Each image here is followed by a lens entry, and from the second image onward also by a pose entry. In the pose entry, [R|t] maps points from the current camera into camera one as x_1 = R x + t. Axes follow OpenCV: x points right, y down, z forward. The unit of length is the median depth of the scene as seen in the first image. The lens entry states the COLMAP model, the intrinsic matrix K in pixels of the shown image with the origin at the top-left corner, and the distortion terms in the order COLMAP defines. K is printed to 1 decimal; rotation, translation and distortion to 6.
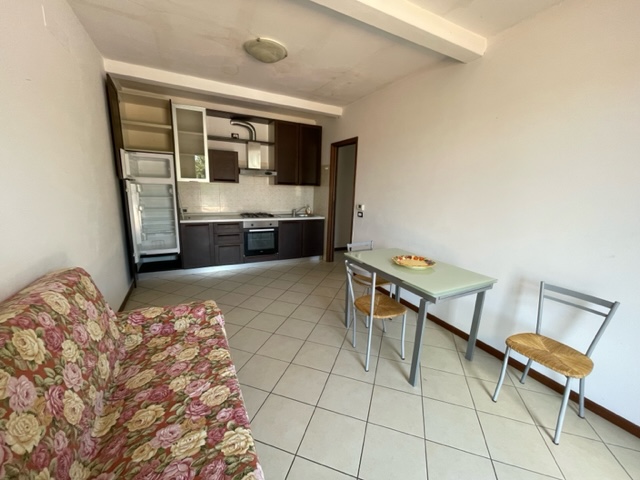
lens RADIAL K [[259.1, 0, 321.3], [0, 259.1, 240.8], [0, 0, 1]] dist [-0.001181, 0.000623]
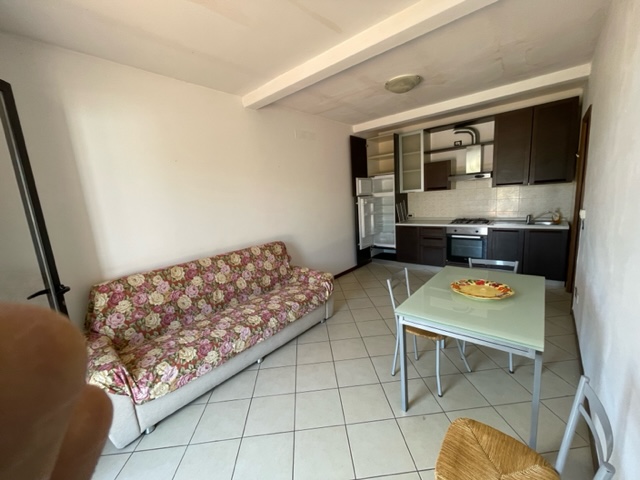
lens RADIAL K [[259.1, 0, 321.3], [0, 259.1, 240.8], [0, 0, 1]] dist [-0.001181, 0.000623]
pose [[0.375410, 0.099674, -0.921484, 0.554853], [-0.106838, 0.992227, 0.063801, -0.037046], [0.920681, 0.074498, 0.383141, 0.172915]]
